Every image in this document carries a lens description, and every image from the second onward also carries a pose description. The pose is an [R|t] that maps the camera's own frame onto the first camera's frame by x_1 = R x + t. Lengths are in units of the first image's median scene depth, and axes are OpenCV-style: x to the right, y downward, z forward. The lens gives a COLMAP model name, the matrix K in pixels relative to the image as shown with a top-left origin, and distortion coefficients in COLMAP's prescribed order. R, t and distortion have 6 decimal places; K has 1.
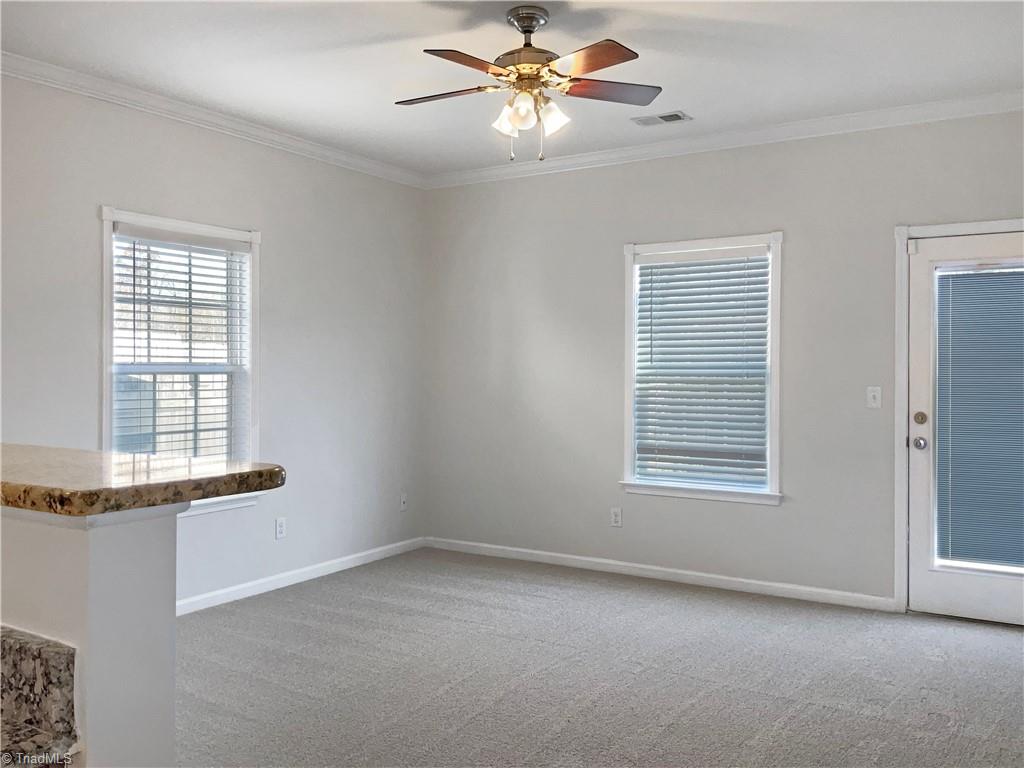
lens RADIAL K [[893.0, 0, 515.0], [0, 893.0, 378.0], [0, 0, 1]] dist [-0.005901, -0.009214]
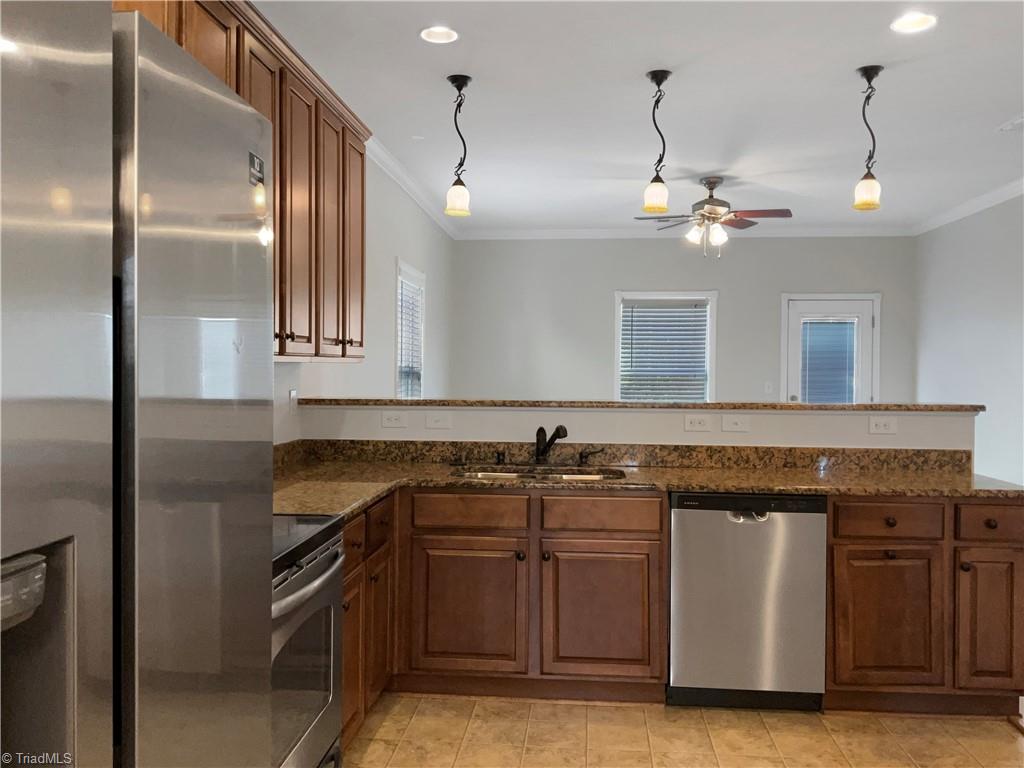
lens RADIAL K [[893.0, 0, 511.6], [0, 893.0, 381.9], [0, 0, 1]] dist [-0.005901, -0.009214]
pose [[0.877571, -0.002123, 0.479442, -0.915057], [0.000096, 0.999991, 0.004252, 0.000456], [-0.479447, -0.003685, 0.877563, -0.310339]]
